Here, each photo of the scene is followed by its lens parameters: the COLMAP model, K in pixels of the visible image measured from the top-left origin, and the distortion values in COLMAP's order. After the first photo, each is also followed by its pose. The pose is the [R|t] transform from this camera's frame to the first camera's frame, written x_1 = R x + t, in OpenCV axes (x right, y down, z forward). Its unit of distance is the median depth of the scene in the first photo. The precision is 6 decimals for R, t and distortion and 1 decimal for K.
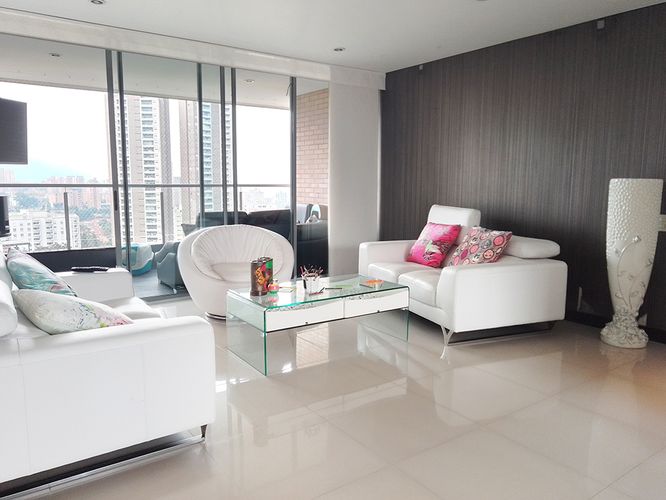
lens RADIAL K [[498.1, 0, 333.0], [0, 498.1, 250.0], [0, 0, 1]] dist [0.000286, -0.001004]
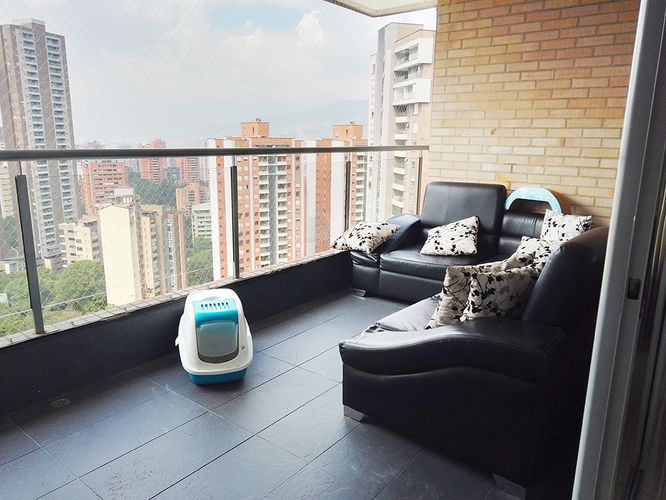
lens RADIAL K [[498.1, 0, 333.0], [0, 498.1, 250.0], [0, 0, 1]] dist [0.000286, -0.001004]
pose [[0.948844, -0.052662, 0.311321, -0.440645], [0.028373, 0.996225, 0.082044, -0.081157], [-0.314467, -0.069014, 0.946756, 0.613707]]
